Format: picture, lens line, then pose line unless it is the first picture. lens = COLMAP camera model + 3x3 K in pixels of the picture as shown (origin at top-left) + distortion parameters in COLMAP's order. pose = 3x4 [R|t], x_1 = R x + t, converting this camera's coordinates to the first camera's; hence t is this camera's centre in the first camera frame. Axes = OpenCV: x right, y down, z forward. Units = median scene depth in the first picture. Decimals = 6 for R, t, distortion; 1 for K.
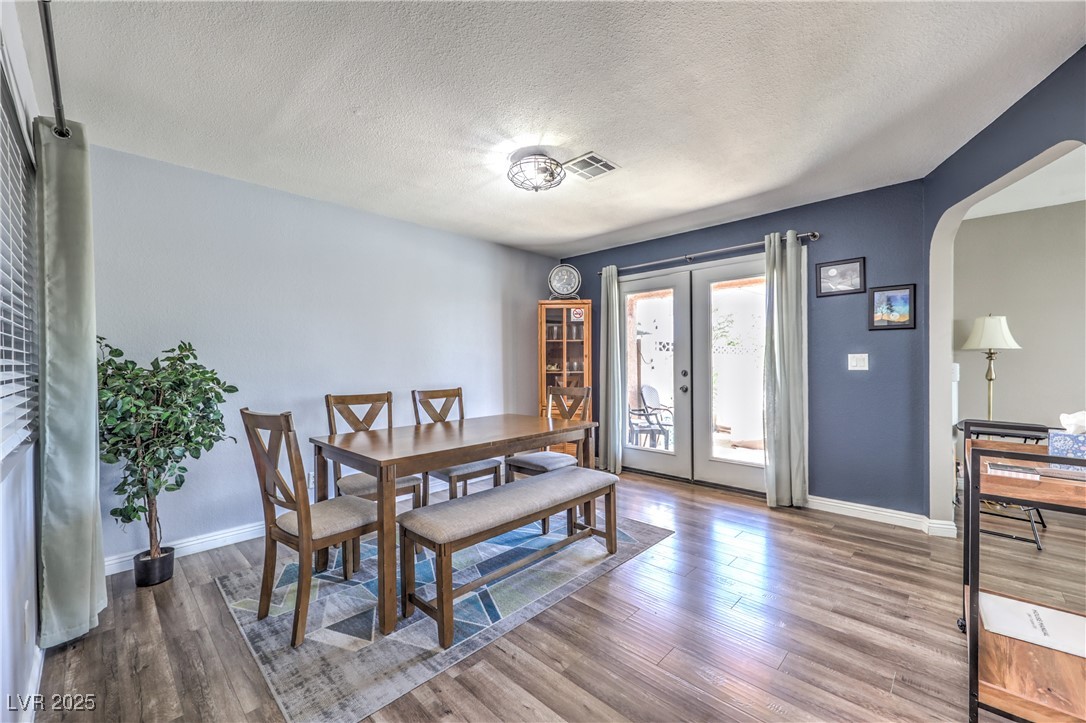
lens RADIAL K [[456.0, 0, 548.3], [0, 456.0, 365.2], [0, 0, 1]] dist [0.001924, 0.000107]
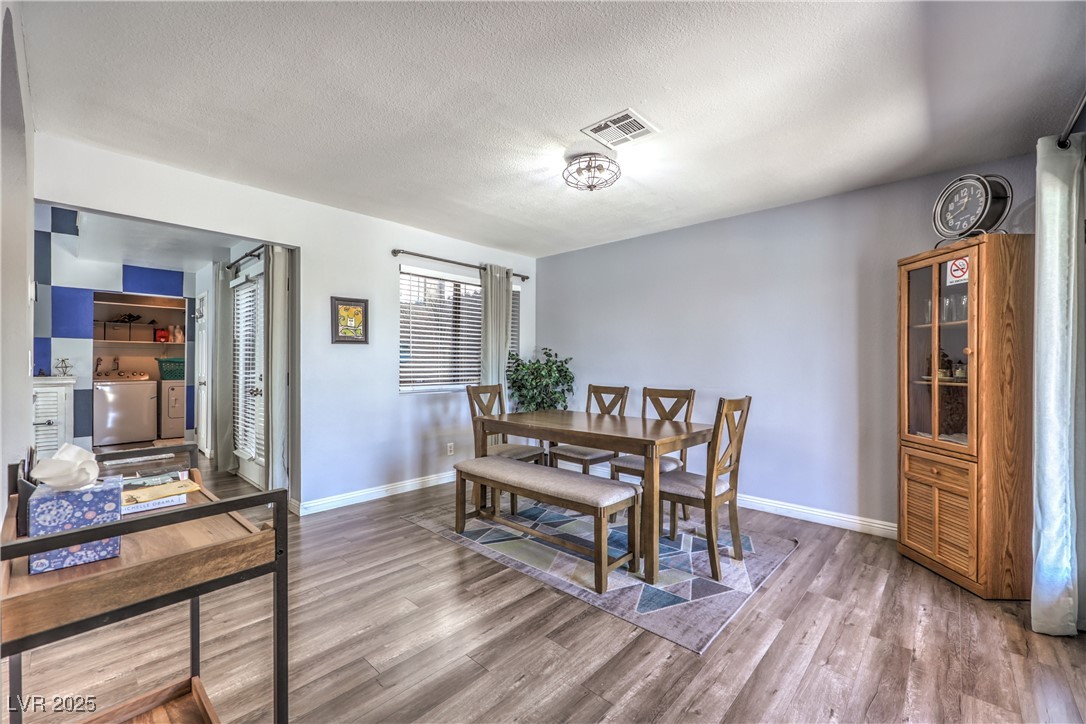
lens RADIAL K [[450.6, 0, 539.0], [0, 450.6, 366.4], [0, 0, 1]] dist [-0.038949, 0.000023]
pose [[-0.023821, 0.012018, -0.999644, 0.878767], [-0.010380, 0.999871, 0.012268, -0.006500], [0.999662, 0.010668, -0.023694, 0.838373]]
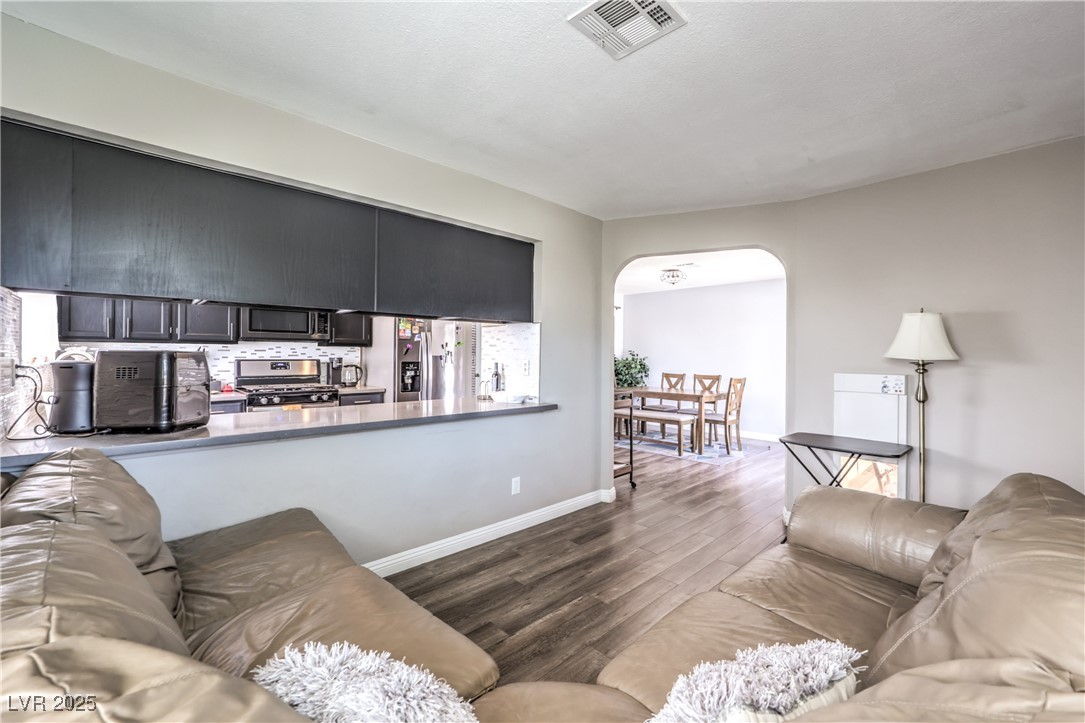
lens RADIAL K [[471.1, 0, 542.5], [0, 471.1, 361.5], [0, 0, 1]] dist [0.000648, 0.000015]
pose [[-0.071827, 0.023520, -0.997140, 2.105699], [-0.010042, 0.999654, 0.024303, -0.052167], [0.997367, 0.011759, -0.071566, 0.494541]]
